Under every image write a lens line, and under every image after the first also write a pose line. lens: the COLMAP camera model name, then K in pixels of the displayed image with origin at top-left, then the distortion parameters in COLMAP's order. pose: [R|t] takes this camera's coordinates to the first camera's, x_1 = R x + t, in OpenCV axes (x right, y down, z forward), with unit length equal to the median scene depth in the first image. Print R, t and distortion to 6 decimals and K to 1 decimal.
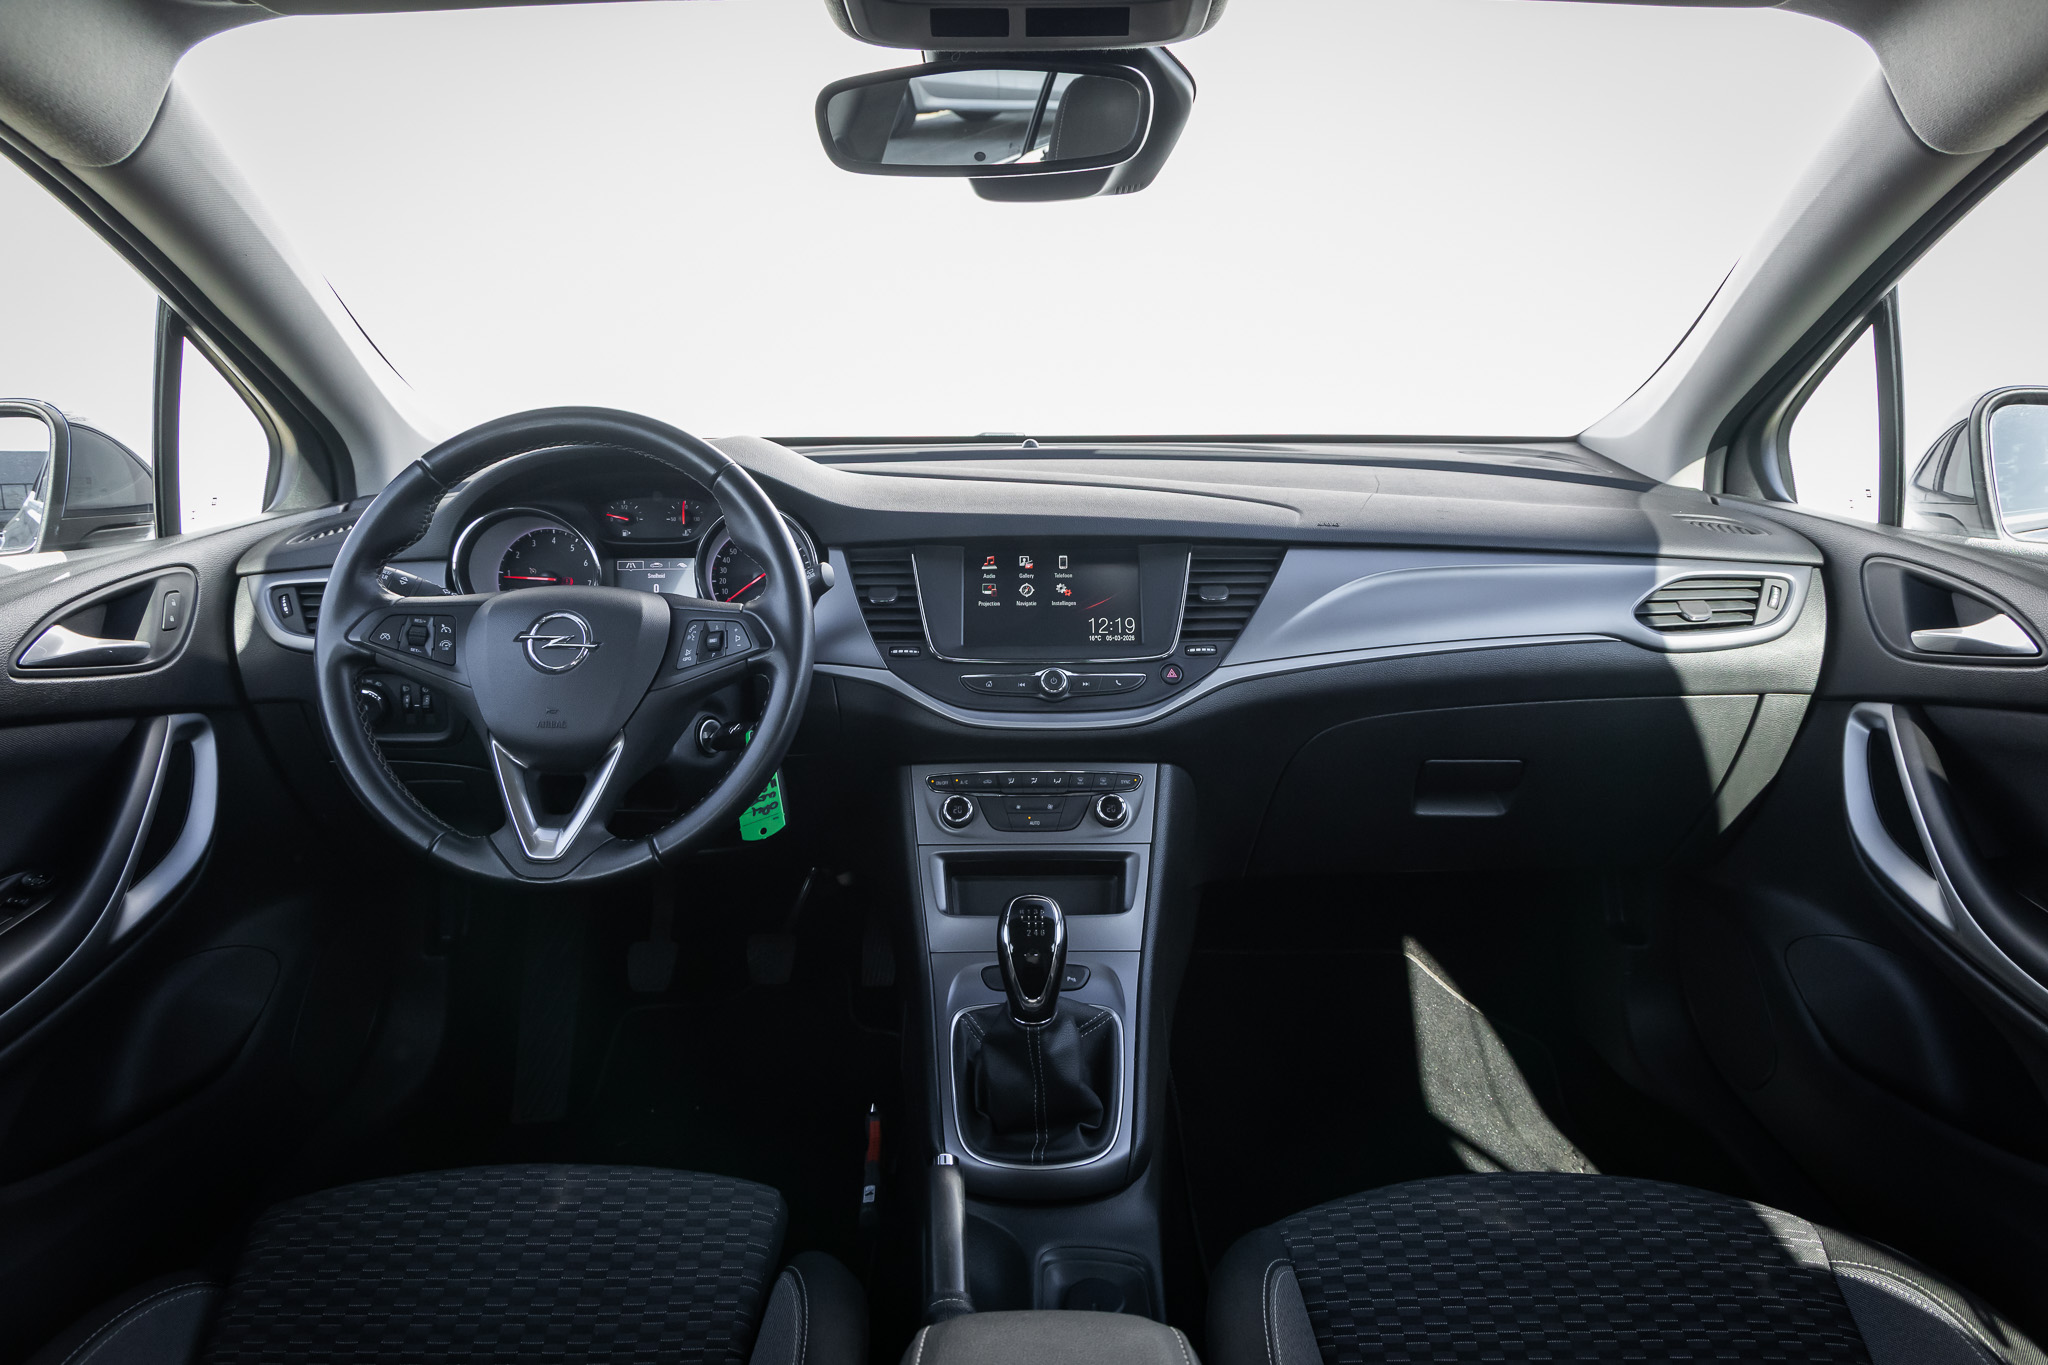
lens RADIAL K [[1344.4, 0, 1014.4], [0, 1344.4, 675.3], [0, 0, 1]] dist [-0.000256, 0.003470]
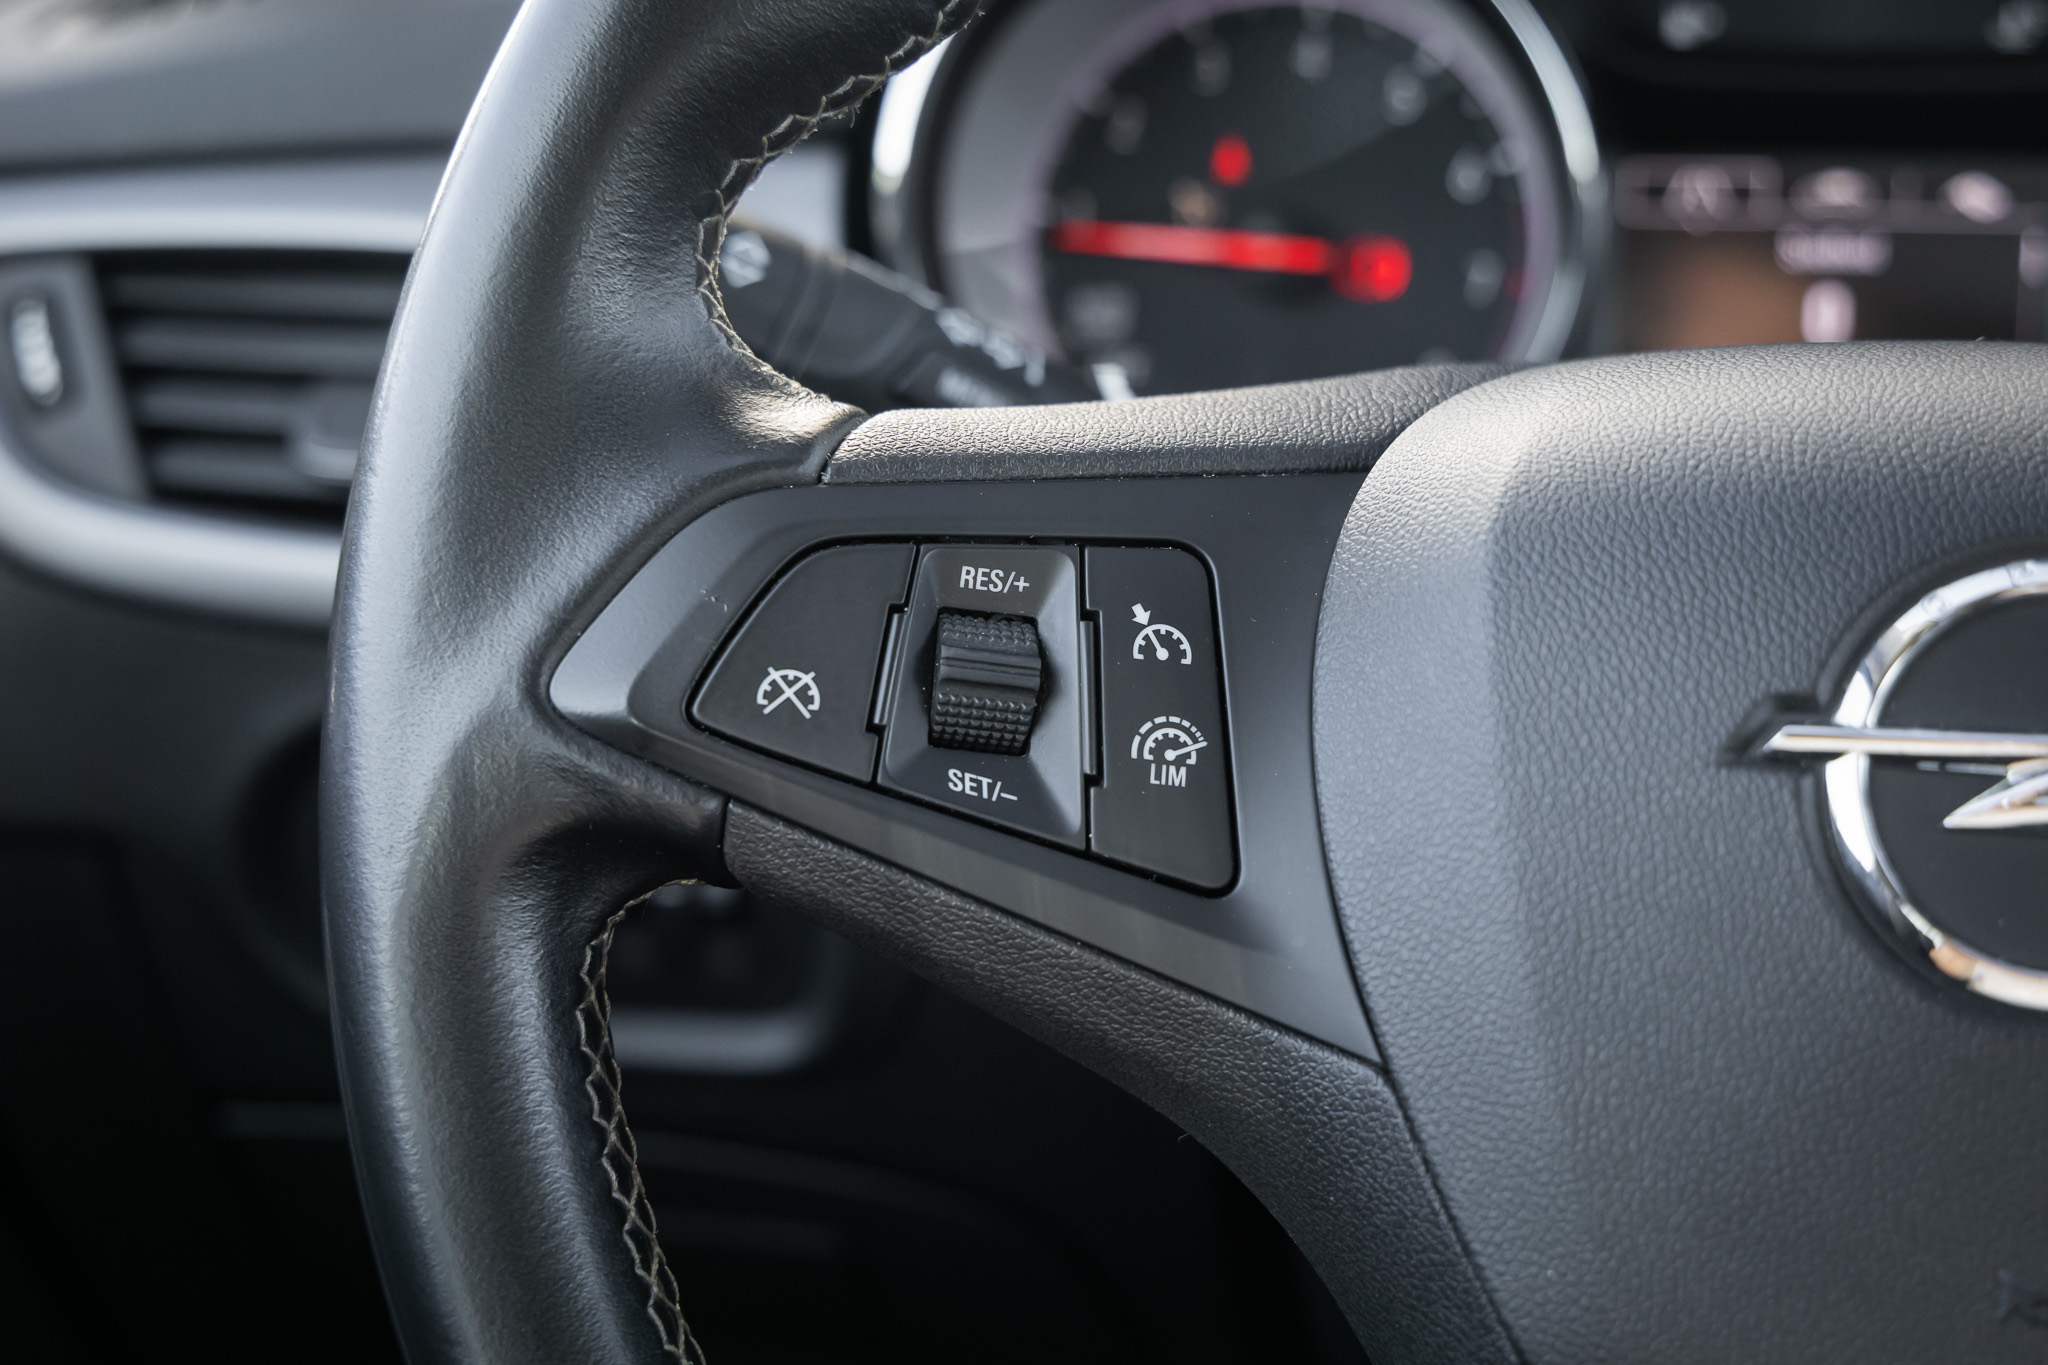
lens RADIAL K [[3185.2, 0, 1045.8], [0, 3185.2, 677.5], [0, 0, 1]] dist [0.033465, 0.000000]
pose [[0.989476, 0.030467, -0.141451, -0.334679], [-0.020831, 0.997392, 0.069110, -0.046892], [0.143188, -0.065436, 0.987530, 0.565637]]
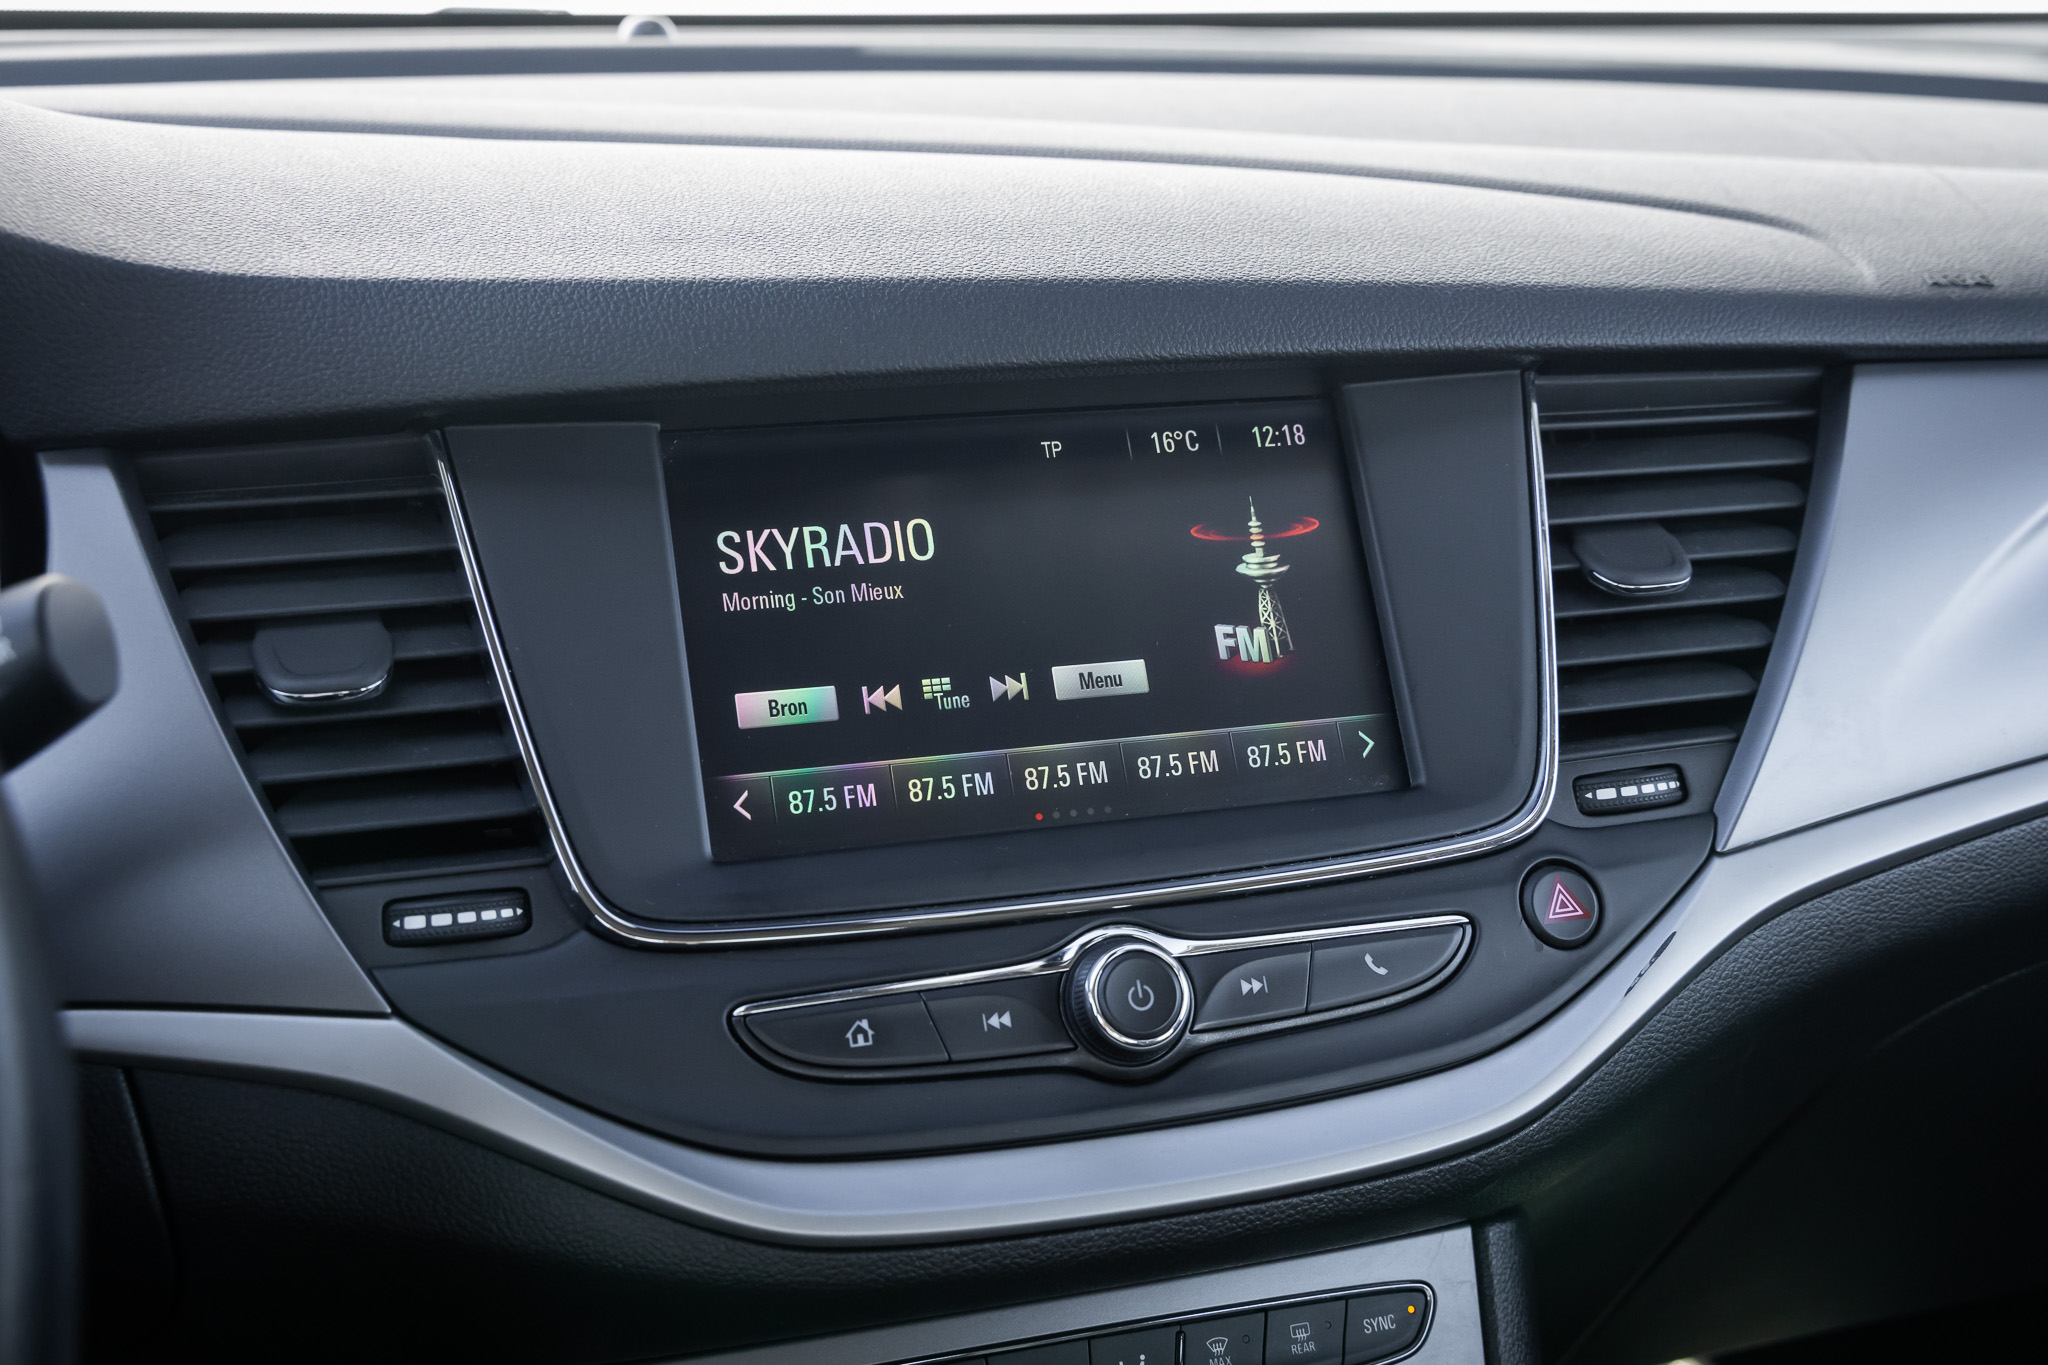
lens RADIAL K [[2338.5, 0, 1034.8], [0, 2338.5, 687.2], [0, 0, 1]] dist [0.060007, 0.000000]
pose [[0.954435, -0.077660, 0.288137, -0.099621], [0.055802, 0.994959, 0.083324, -0.082298], [-0.293156, -0.063449, 0.953957, 0.604428]]
